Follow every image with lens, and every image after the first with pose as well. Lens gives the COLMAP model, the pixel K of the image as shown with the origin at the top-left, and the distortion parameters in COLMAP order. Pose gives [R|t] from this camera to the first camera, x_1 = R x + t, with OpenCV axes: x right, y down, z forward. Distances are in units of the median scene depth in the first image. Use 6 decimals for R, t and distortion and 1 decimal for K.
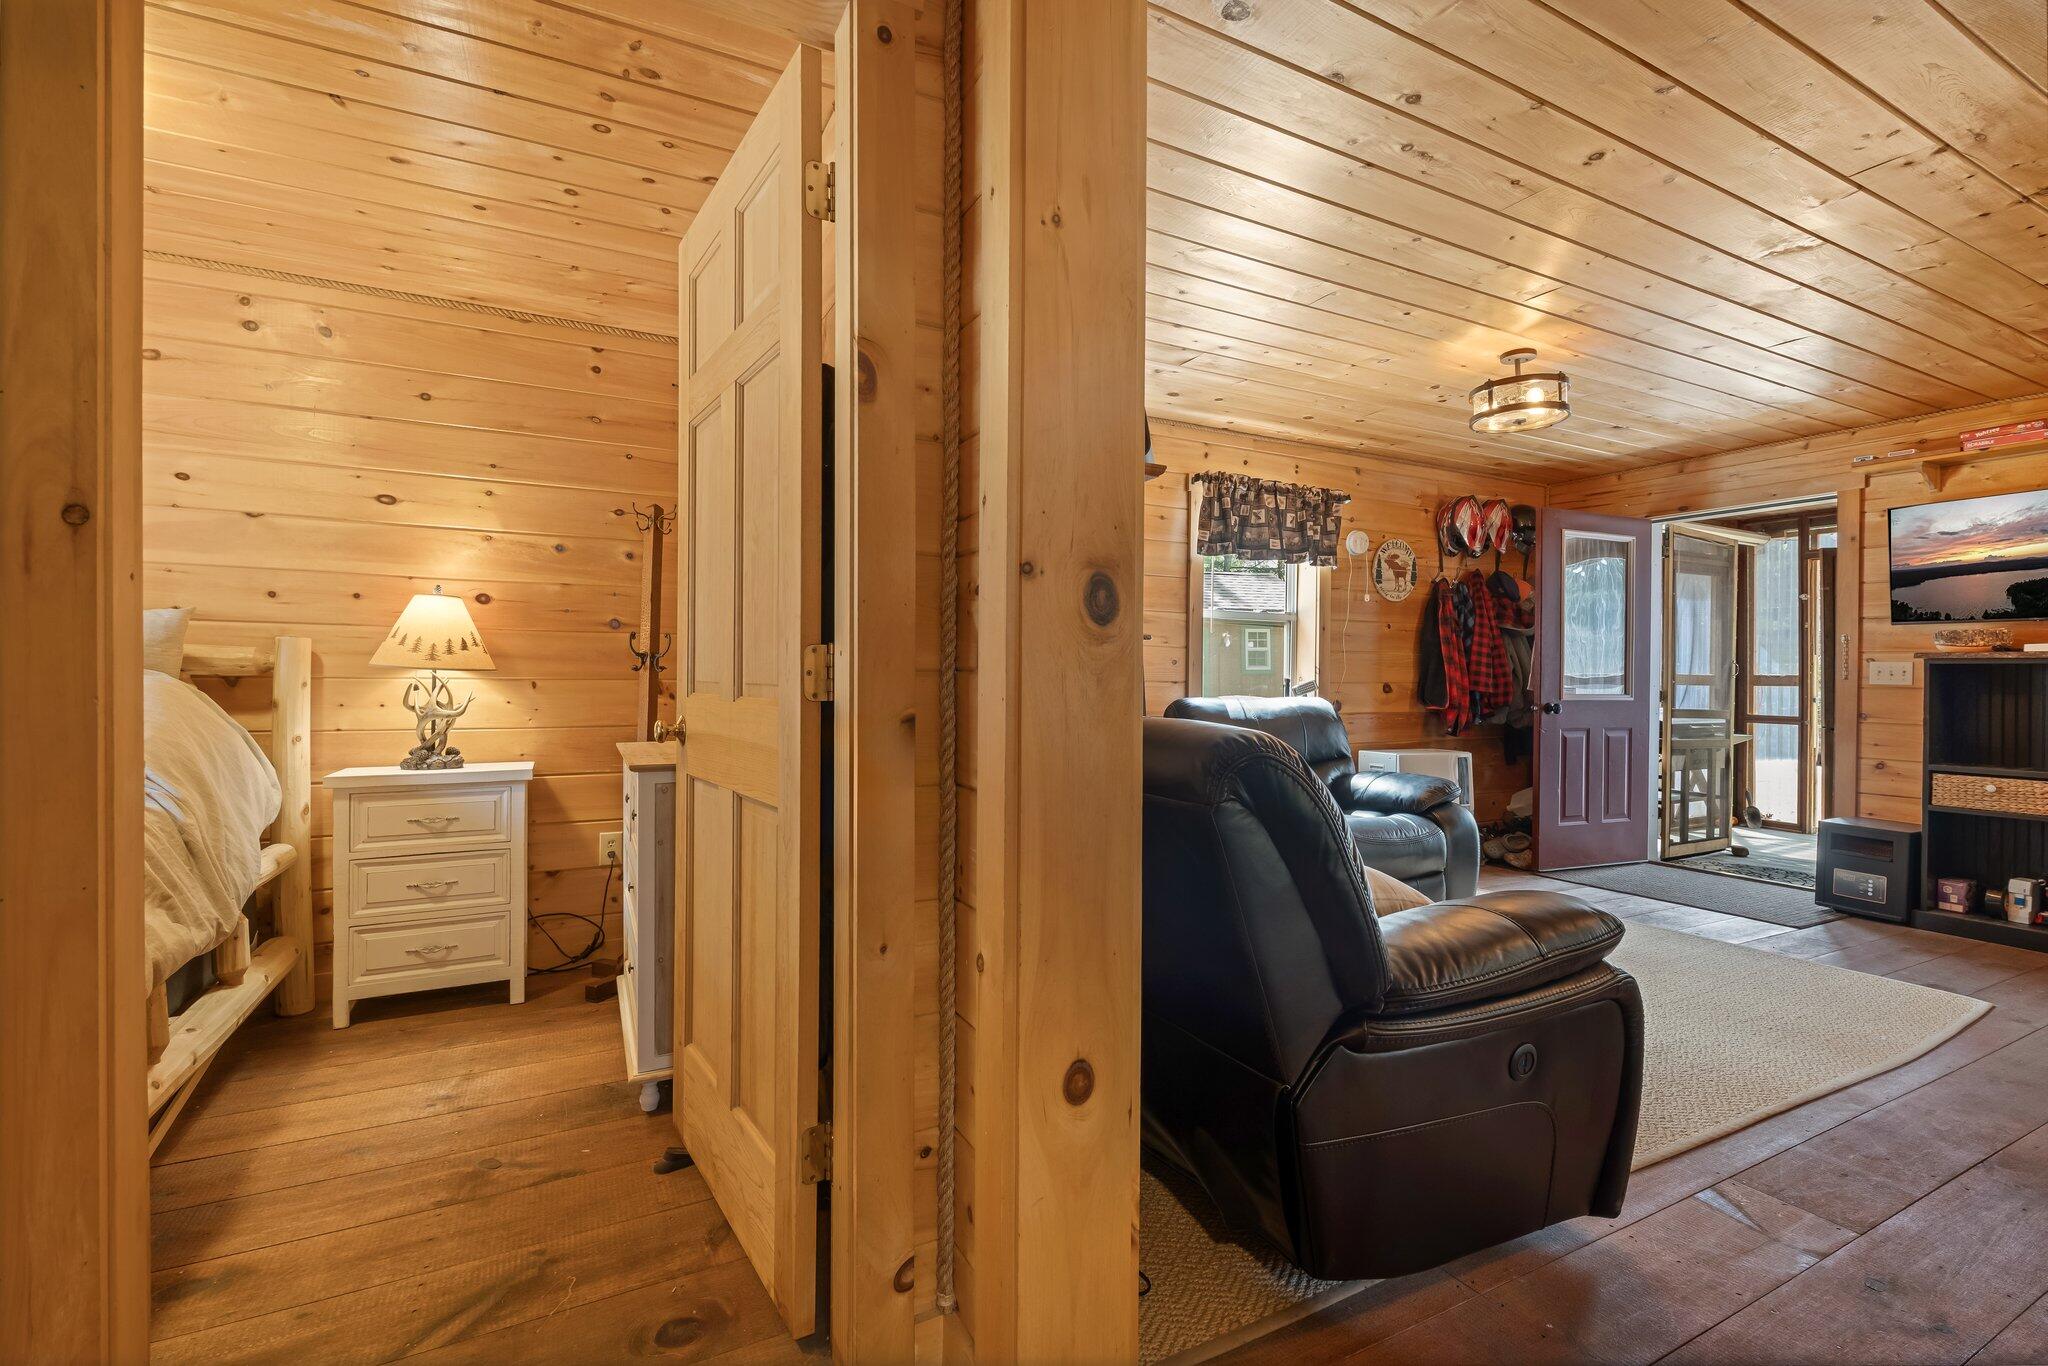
lens RADIAL K [[904.3, 0, 1027.5], [0, 904.3, 682.0], [0, 0, 1]] dist [0.000784, 0.000208]
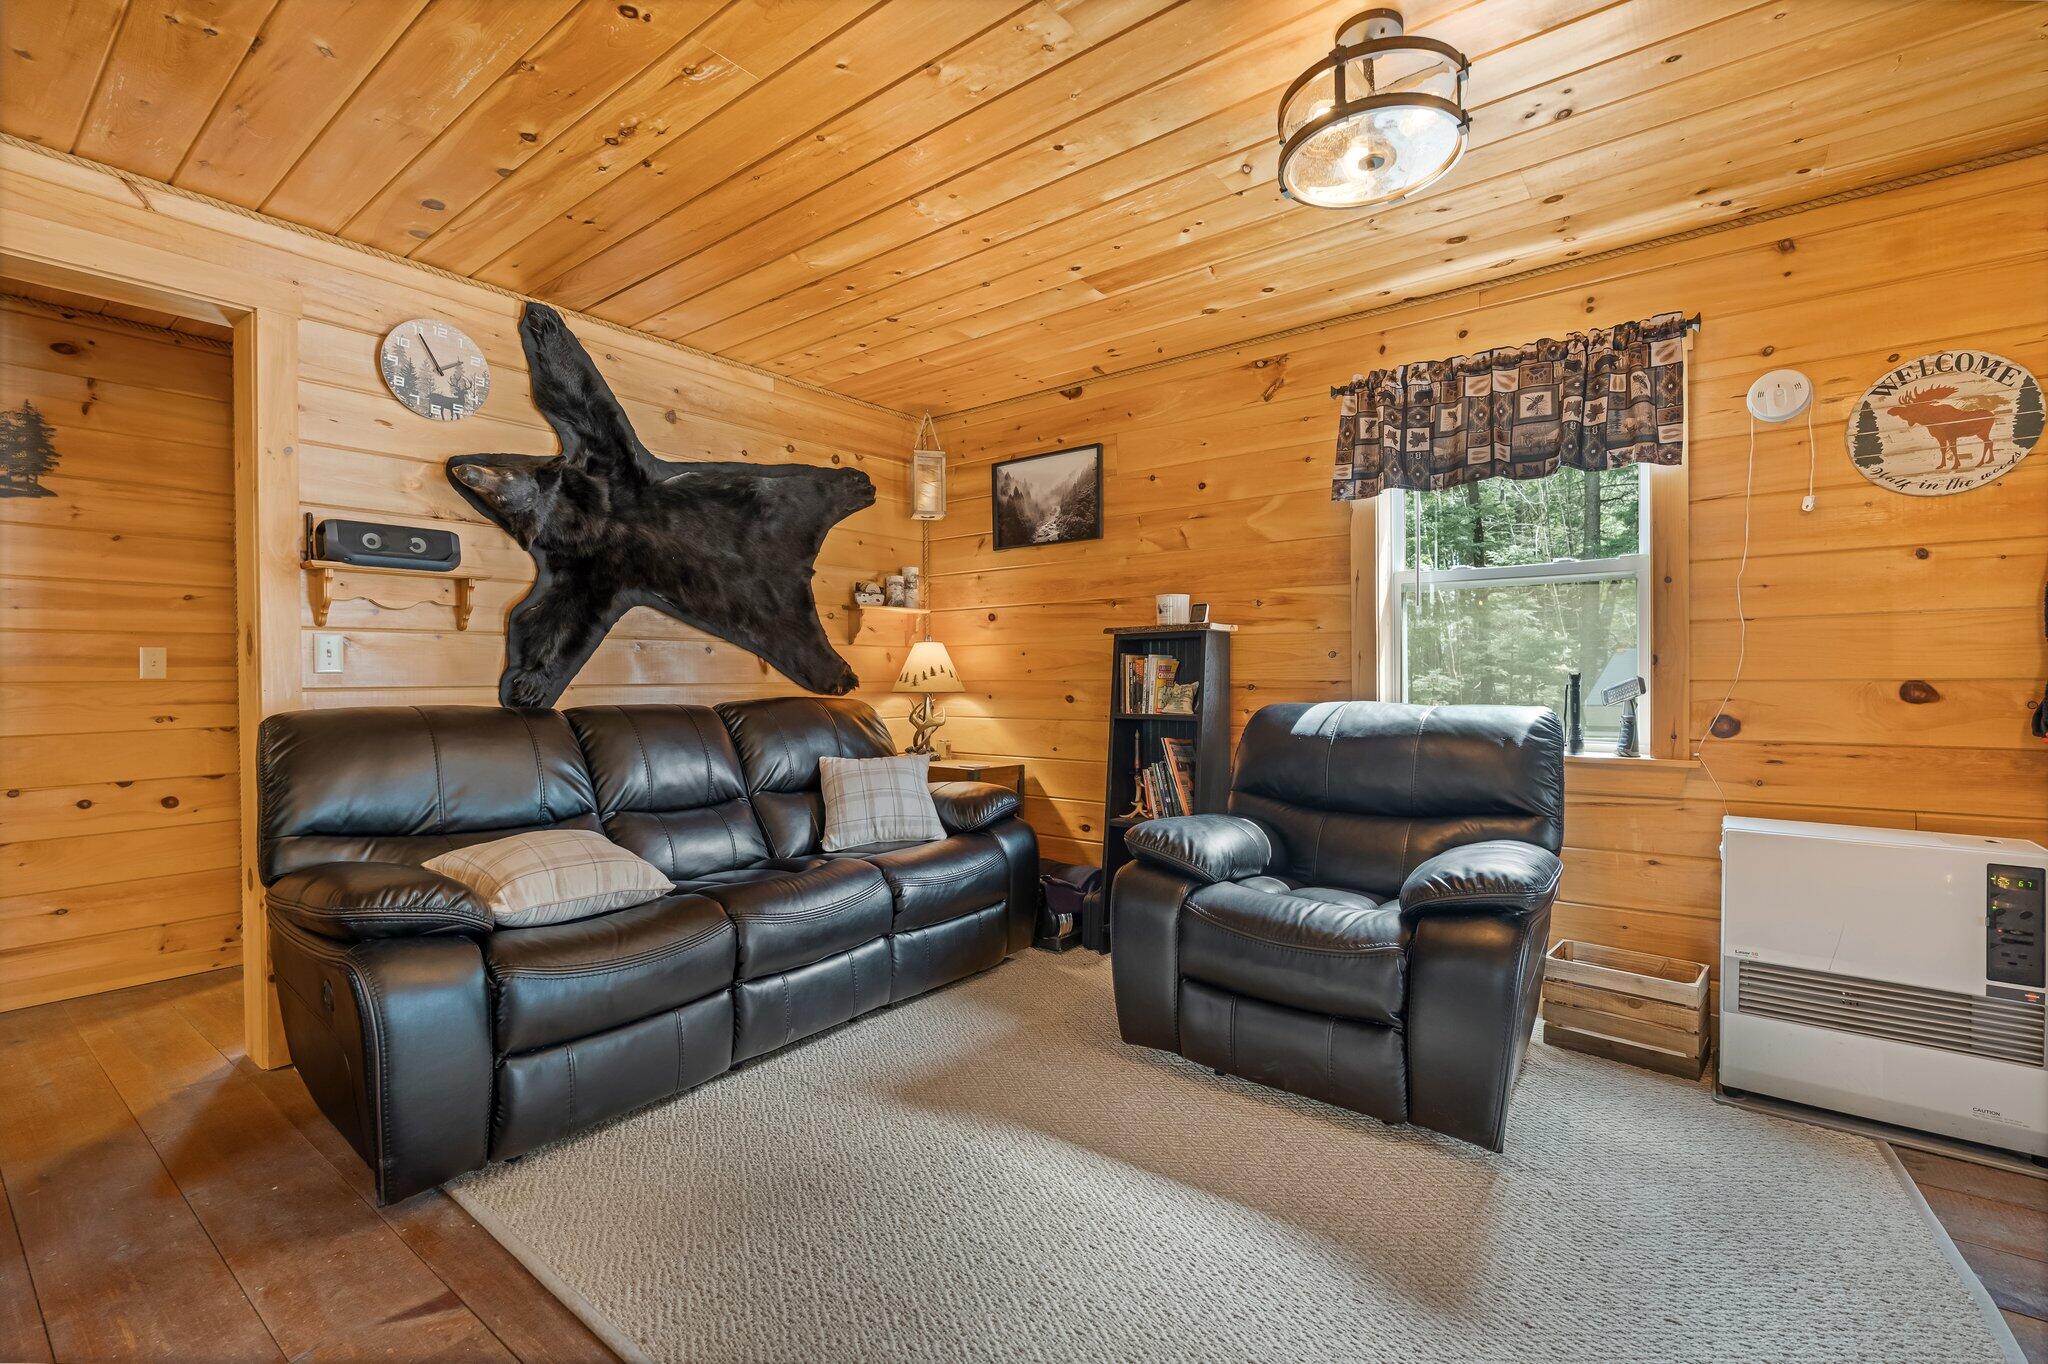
lens RADIAL K [[904.3, 0, 1019.8], [0, 904.3, 679.0], [0, 0, 1]] dist [0.000784, 0.000208]
pose [[0.412943, -0.004060, -0.910748, 0.682661], [0.003729, 0.999989, -0.002767, 0.000053], [0.910749, -0.002254, 0.412954, 0.449043]]
